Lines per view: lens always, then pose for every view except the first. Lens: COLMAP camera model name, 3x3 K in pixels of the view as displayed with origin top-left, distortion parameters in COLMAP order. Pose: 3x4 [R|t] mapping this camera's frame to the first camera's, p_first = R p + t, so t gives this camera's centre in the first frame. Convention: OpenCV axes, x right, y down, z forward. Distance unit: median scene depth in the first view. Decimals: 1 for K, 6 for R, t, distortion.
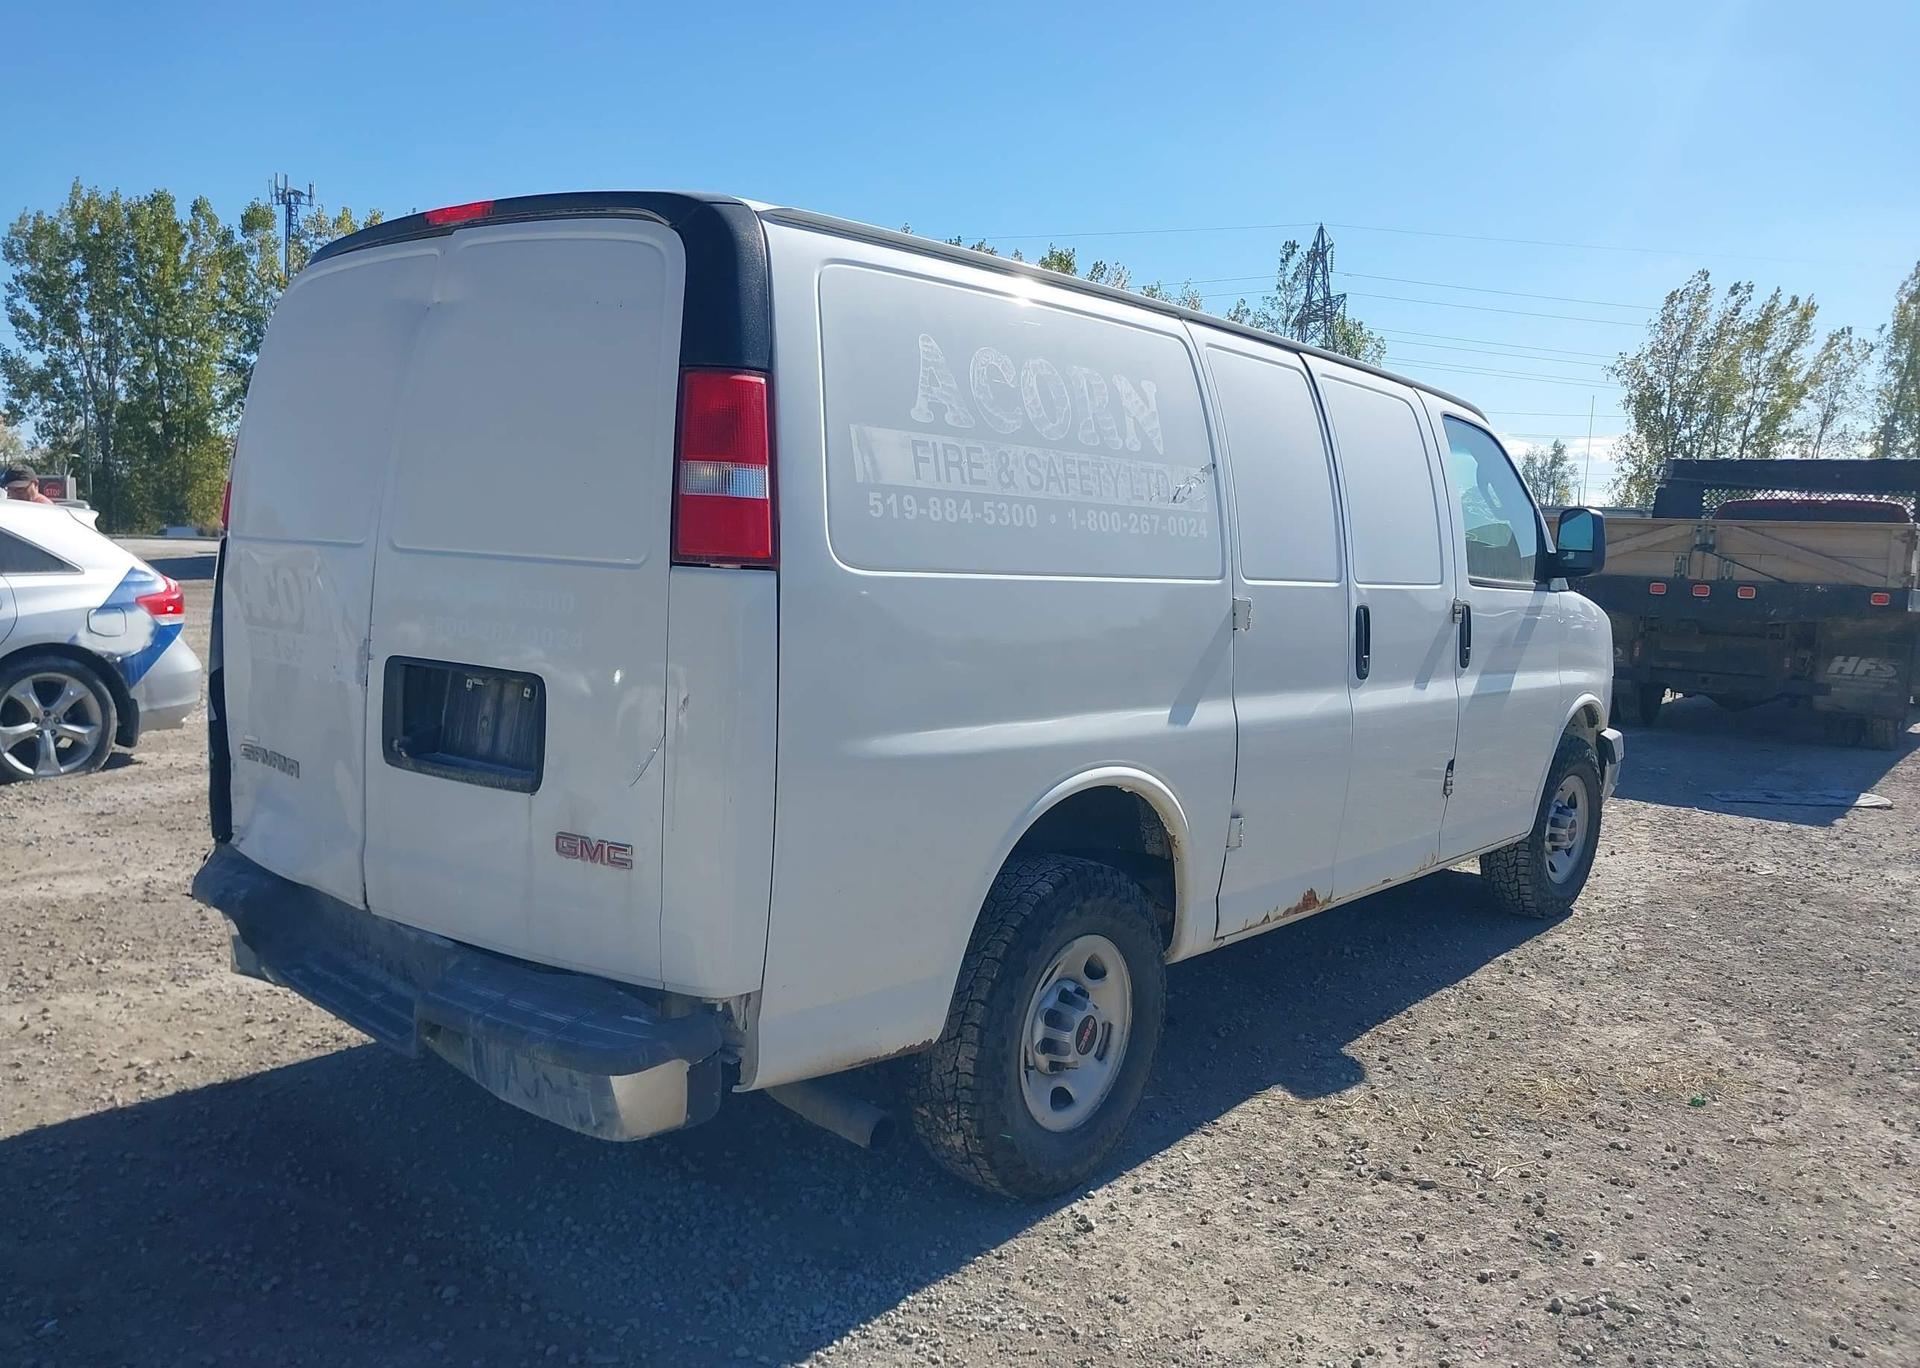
lens RADIAL K [[1519.5, 0, 980.1], [0, 1519.5, 718.0], [0, 0, 1]] dist [0.052866, -0.075035]
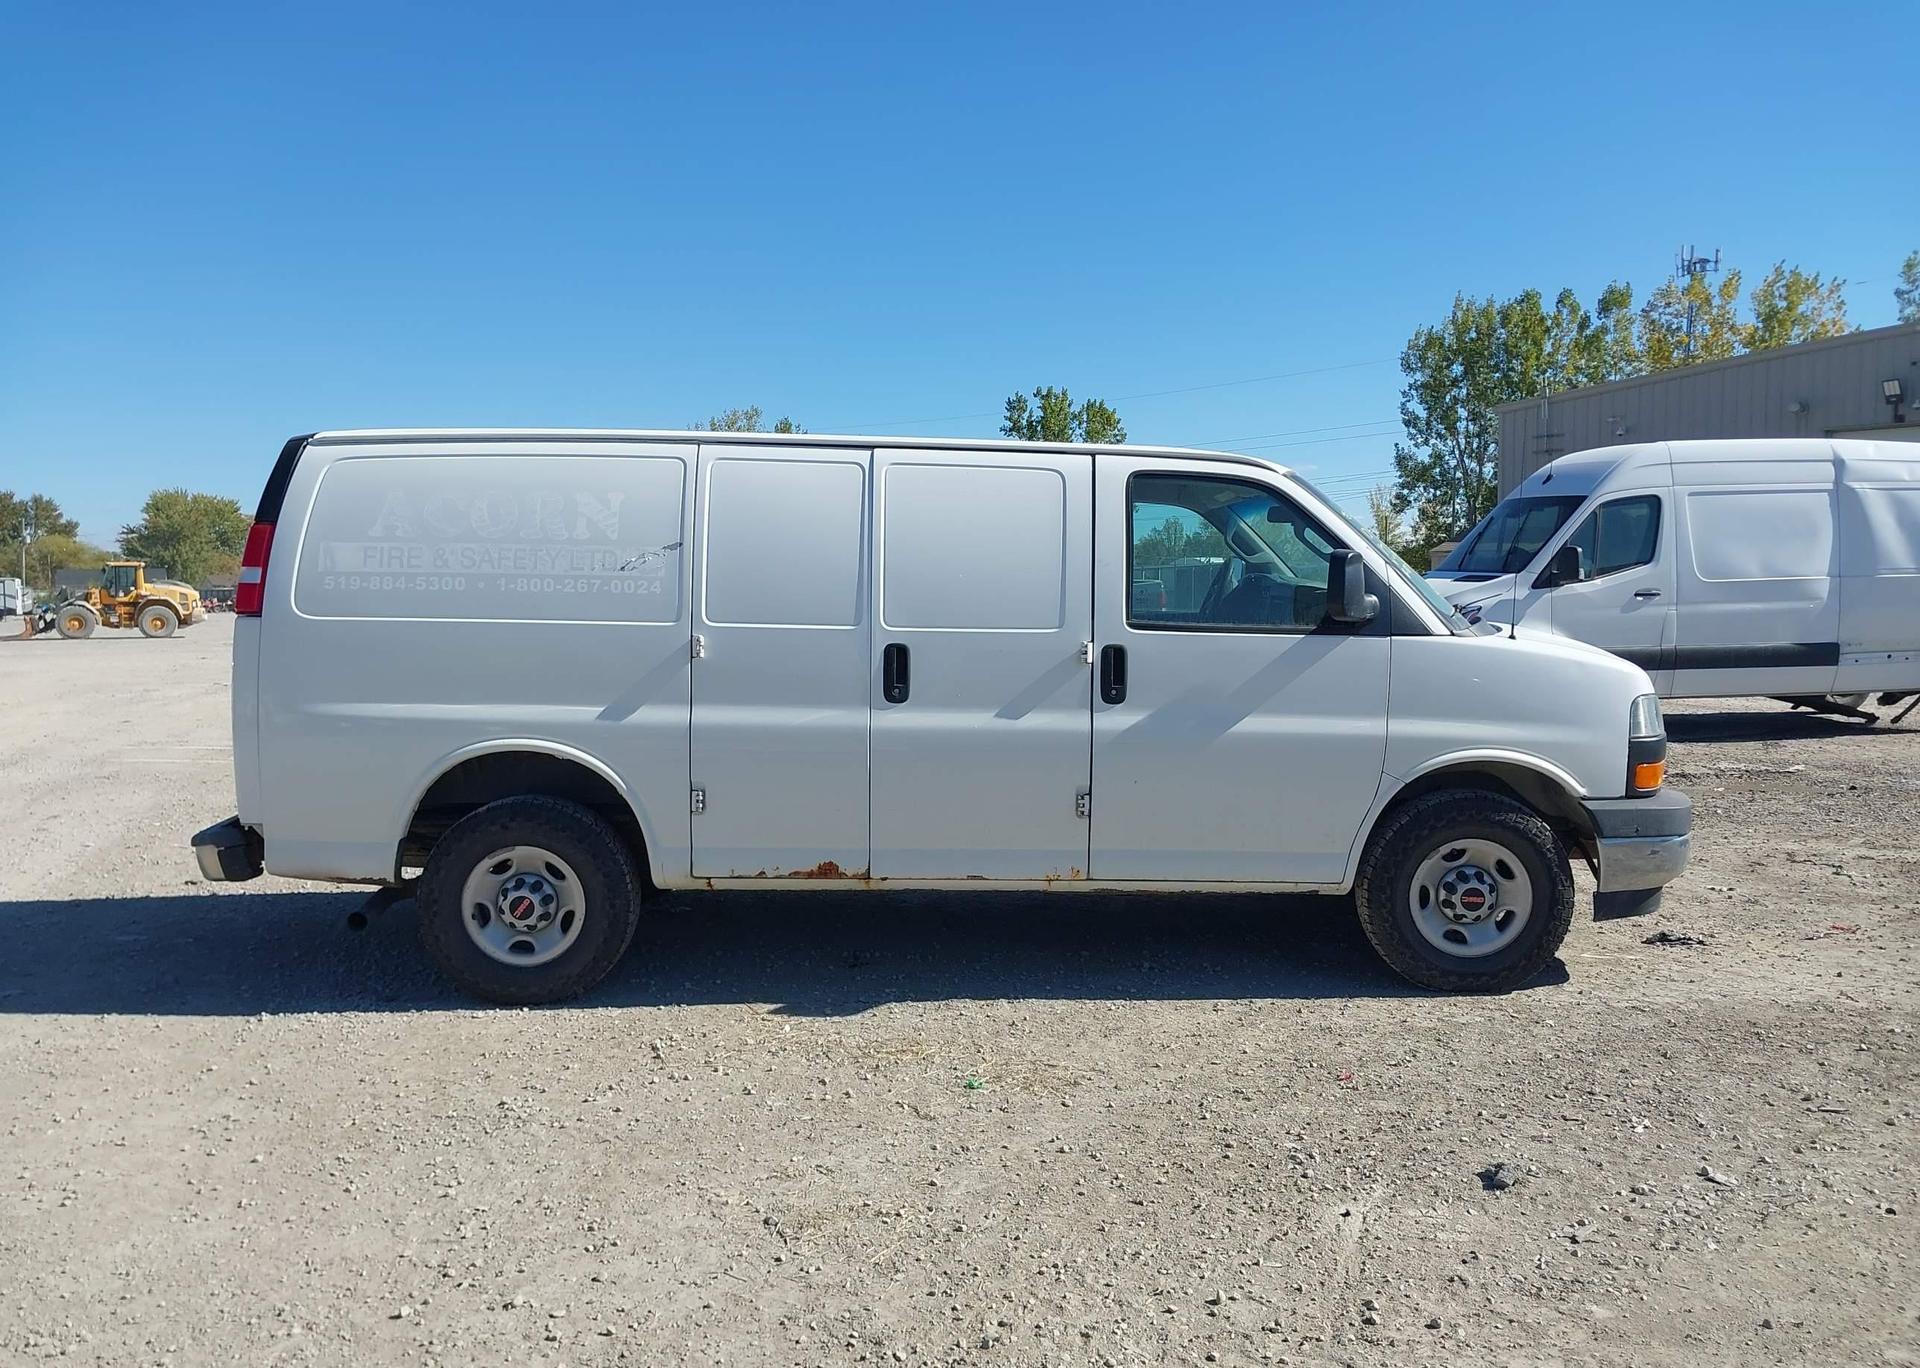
lens RADIAL K [[1519.5, 0, 962.0], [0, 1519.5, 699.3], [0, 0, 1]] dist [0.052866, -0.075035]
pose [[0.633986, 0.029567, -0.772779, 1.525182], [-0.071637, 0.997218, -0.020617, -0.008073], [0.770019, 0.068430, 0.634341, 0.316069]]
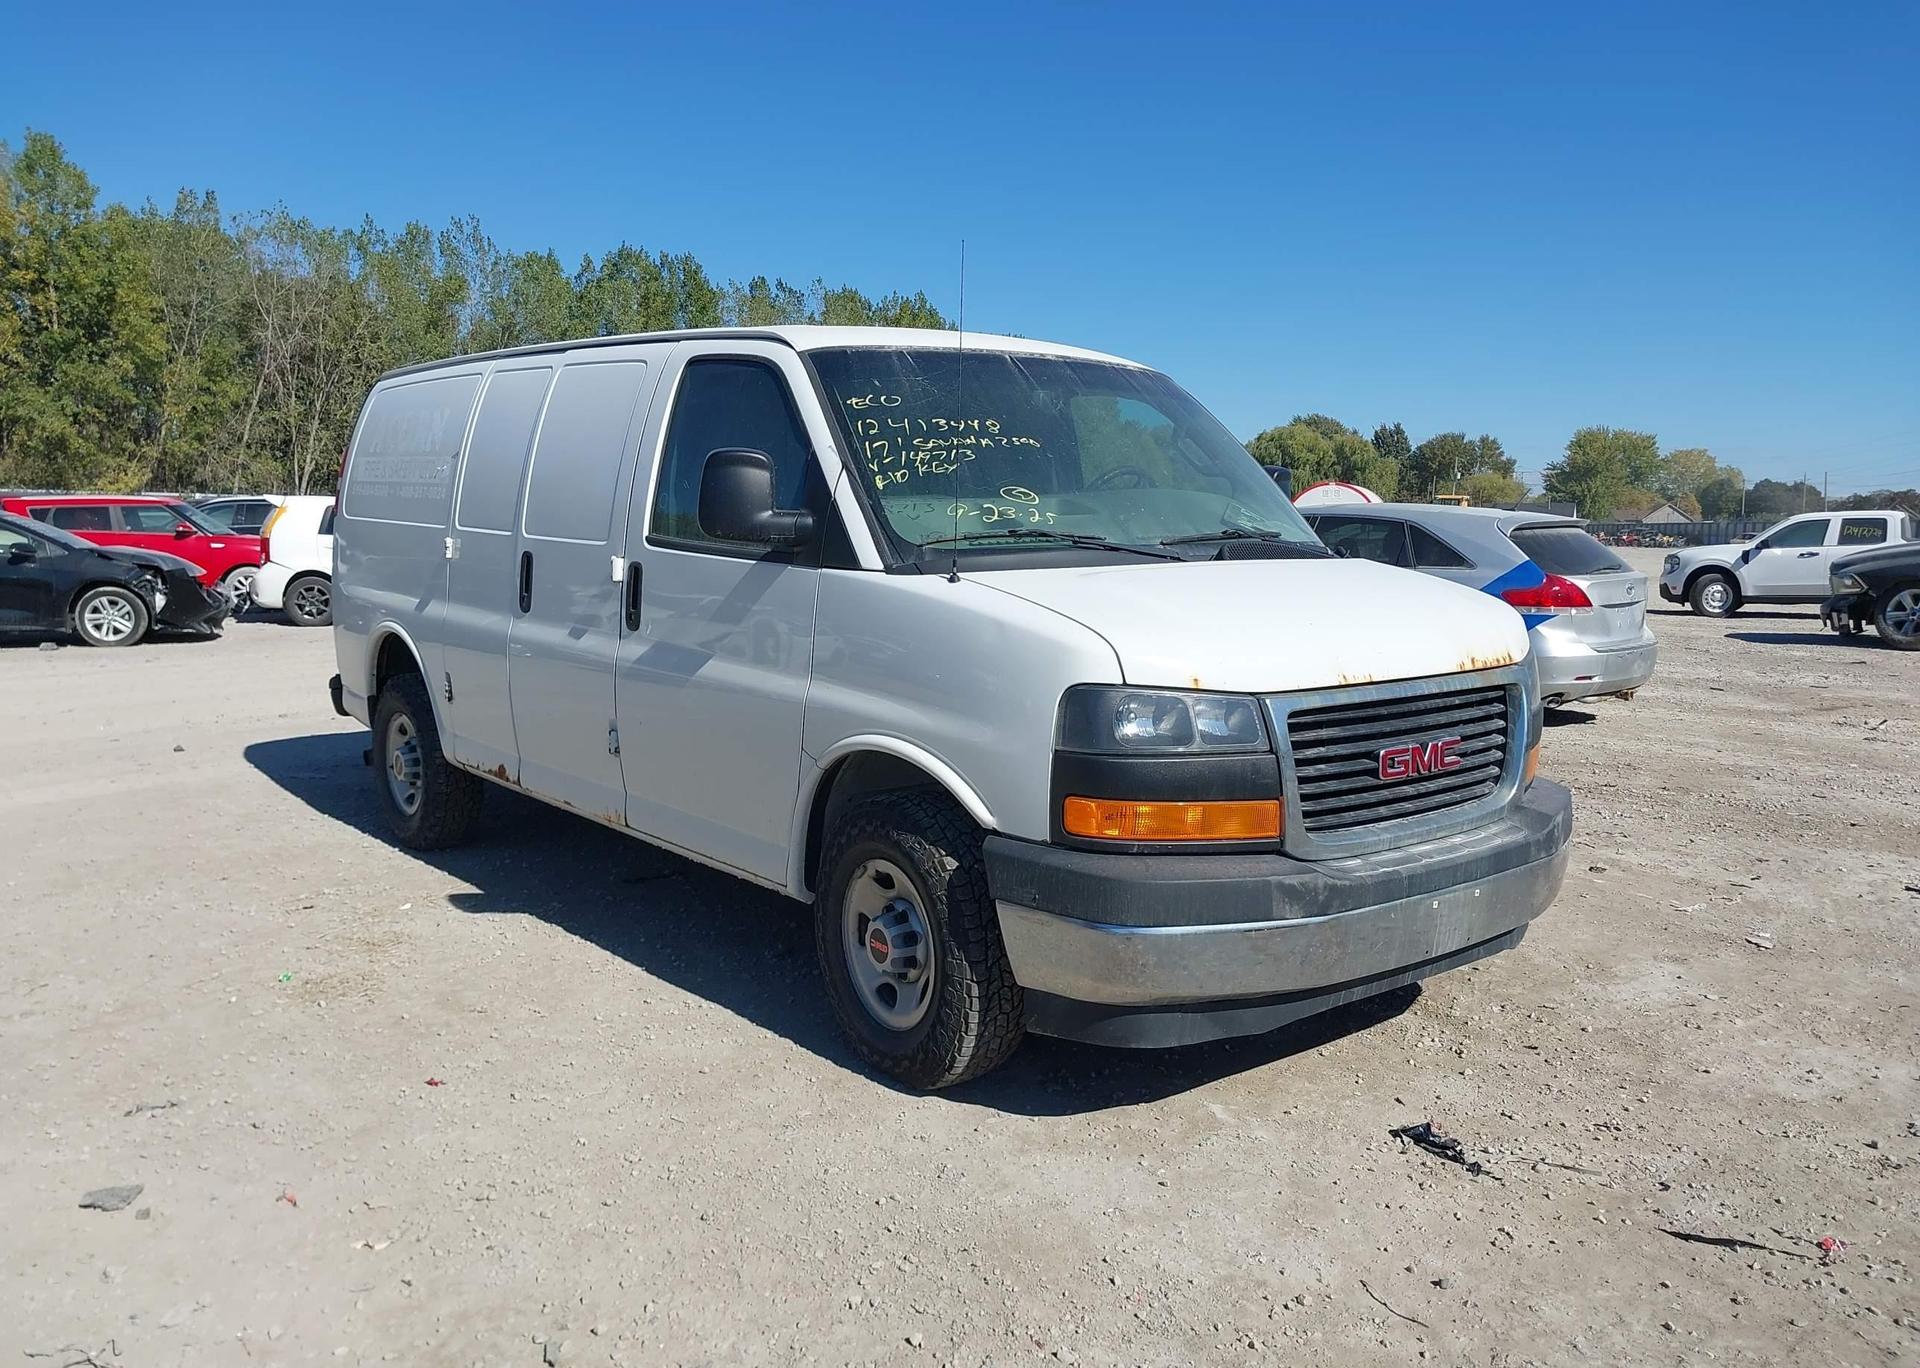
lens RADIAL K [[1519.5, 0, 963.3], [0, 1519.5, 715.2], [0, 0, 1]] dist [0.052866, -0.075035]
pose [[-0.205295, 0.099682, -0.973611, 1.693166], [-0.137339, 0.982022, 0.129502, -0.185843], [0.969016, 0.160301, -0.187914, 1.946014]]
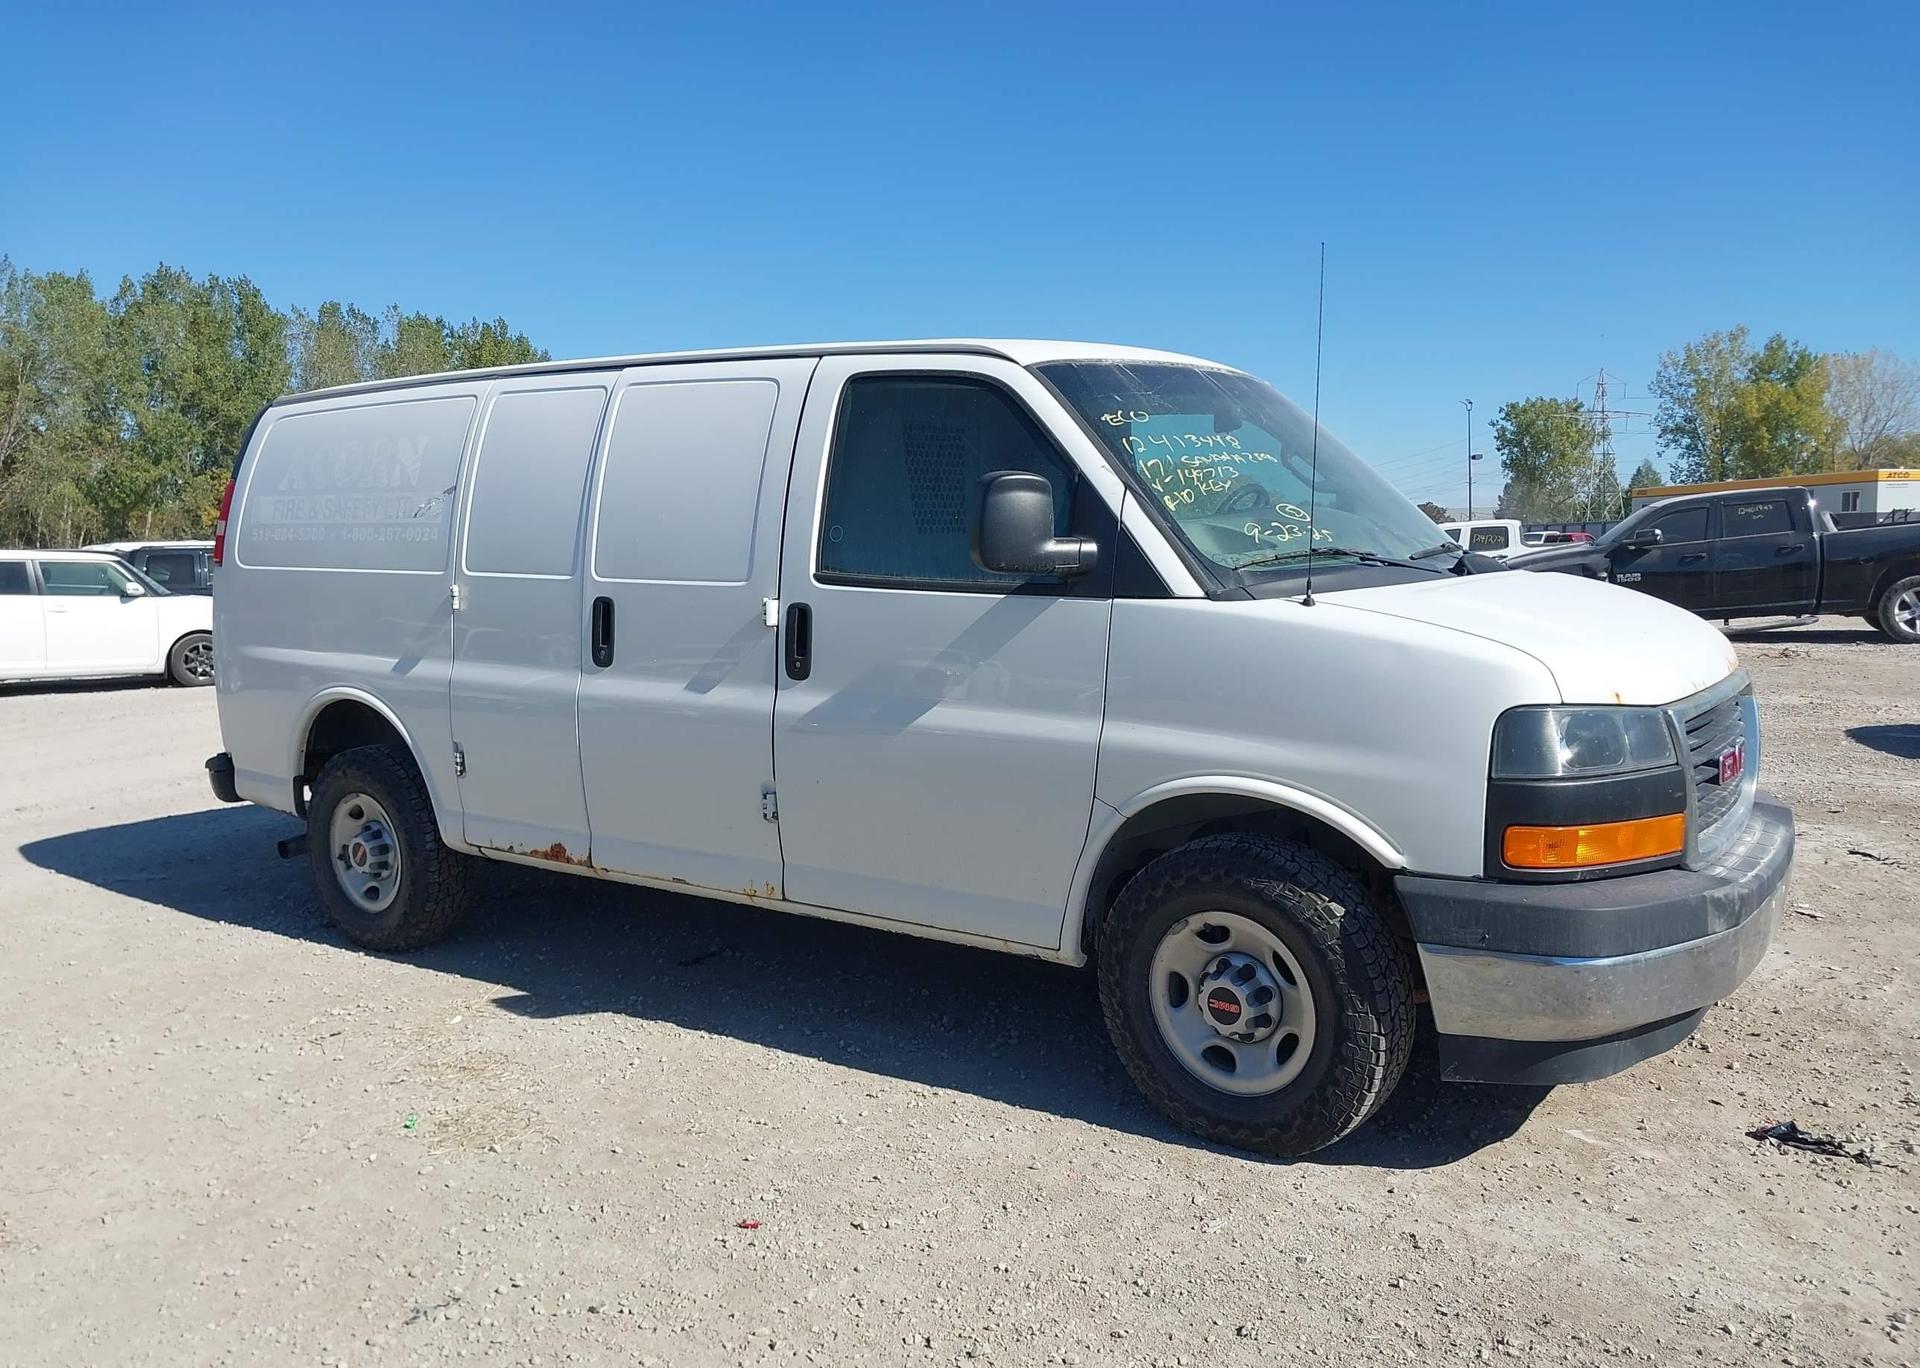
lens RADIAL K [[1519.5, 0, 968.9], [0, 1519.5, 701.4], [0, 0, 1]] dist [0.052866, -0.075035]
pose [[0.057145, 0.076807, -0.995407, 1.631174], [-0.102191, 0.992249, 0.070696, -0.126230], [0.993122, 0.097682, 0.064551, 1.459911]]
